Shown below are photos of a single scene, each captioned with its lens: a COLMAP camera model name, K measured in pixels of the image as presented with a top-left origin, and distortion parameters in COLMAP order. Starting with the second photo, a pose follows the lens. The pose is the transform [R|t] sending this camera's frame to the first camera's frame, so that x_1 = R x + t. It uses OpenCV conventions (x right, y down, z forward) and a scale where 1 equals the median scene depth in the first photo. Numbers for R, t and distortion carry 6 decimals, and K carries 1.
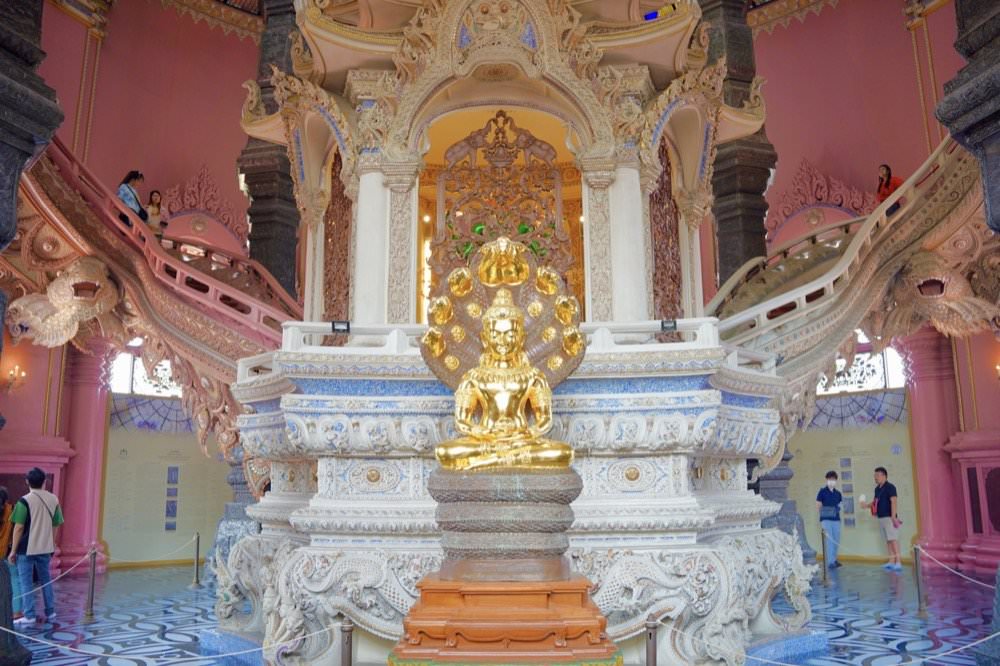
lens RADIAL K [[817.4, 0, 500.0], [0, 817.4, 333.0], [0, 0, 1]] dist [-0.204664, 0.181408]
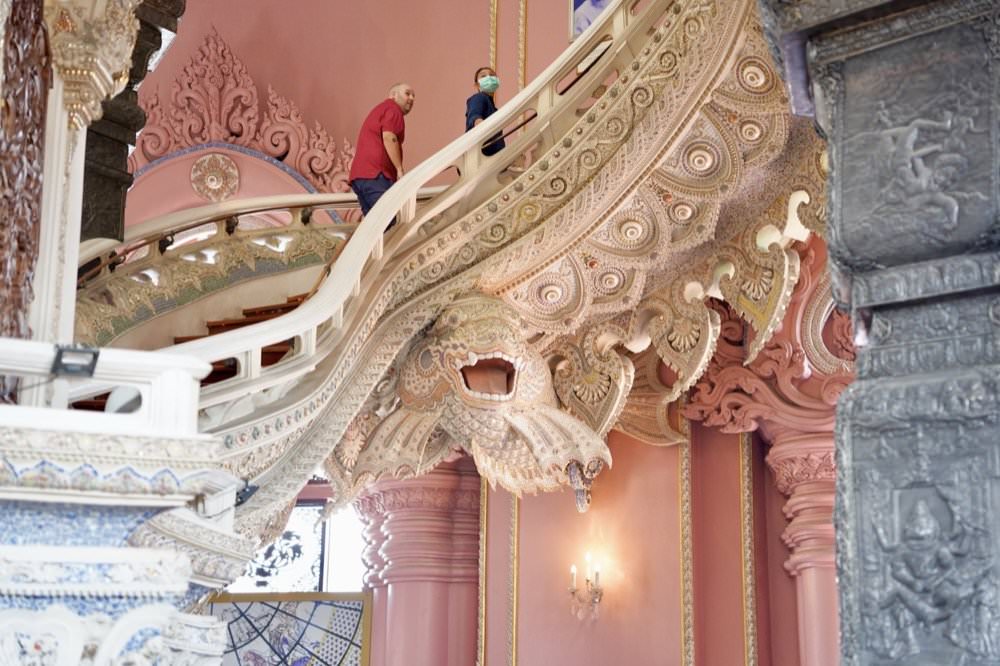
lens RADIAL K [[1901.6, 0, 500.6], [0, 1901.6, 337.8], [0, 0, 1]] dist [0.487353, 0.105768]
pose [[0.805595, 0.160154, 0.570410, -0.071454], [-0.132606, 0.987087, -0.089865, 0.017244], [-0.577436, -0.003245, 0.816430, 0.091388]]
